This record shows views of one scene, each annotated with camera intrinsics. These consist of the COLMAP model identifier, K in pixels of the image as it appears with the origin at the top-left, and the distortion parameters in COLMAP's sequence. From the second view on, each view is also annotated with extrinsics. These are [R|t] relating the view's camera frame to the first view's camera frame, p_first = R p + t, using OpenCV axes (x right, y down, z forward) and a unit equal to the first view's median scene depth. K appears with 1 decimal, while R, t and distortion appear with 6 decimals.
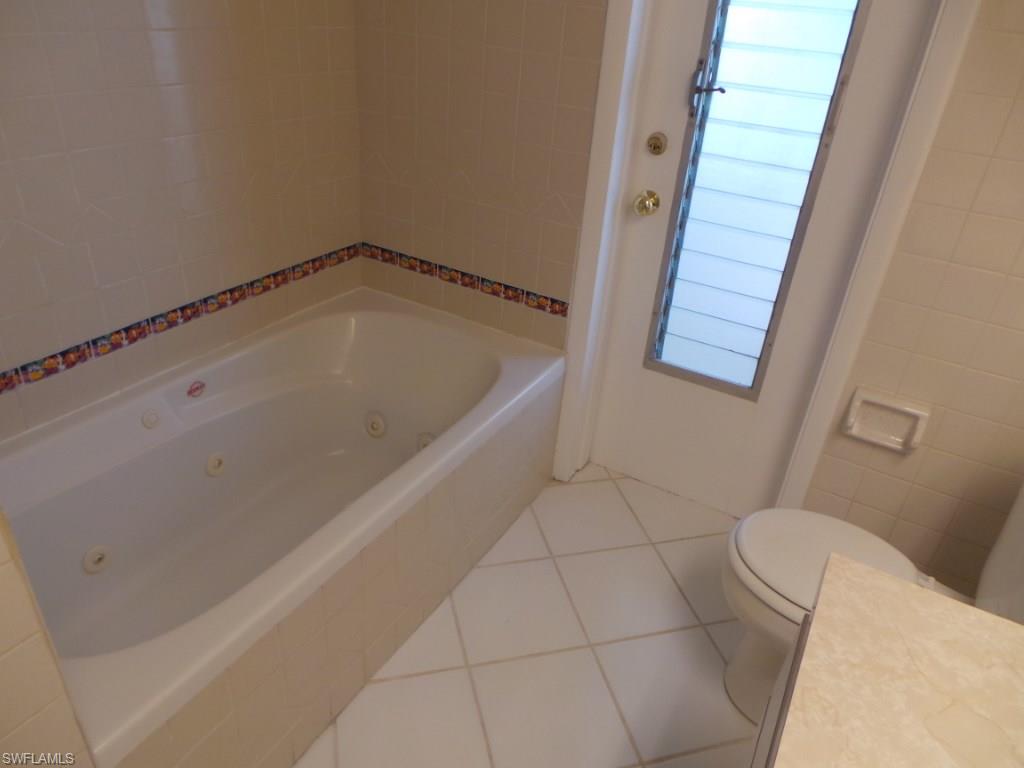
lens RADIAL K [[707.5, 0, 511.4], [0, 707.5, 386.6], [0, 0, 1]] dist [0.004354, 0.001222]
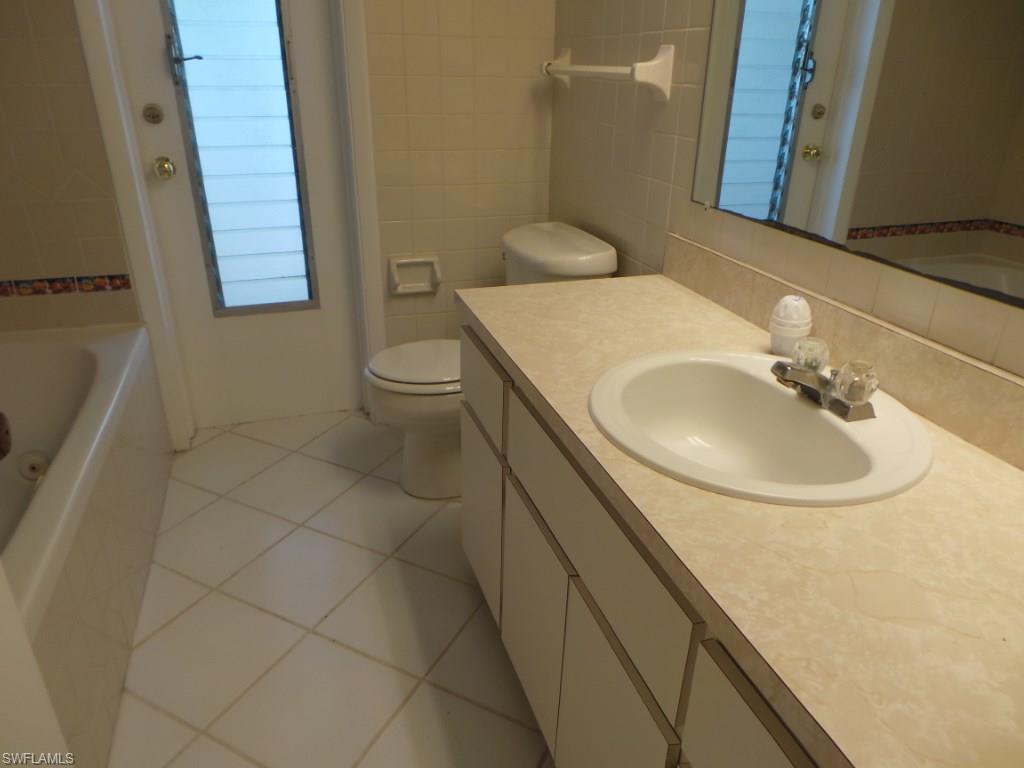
lens RADIAL K [[707.5, 0, 513.9], [0, 707.5, 384.1], [0, 0, 1]] dist [0.004354, 0.001222]
pose [[0.668789, -0.366906, 0.646607, -0.274452], [0.401273, 0.910317, 0.101505, 0.152051], [-0.625861, 0.191581, 0.756039, -0.121595]]
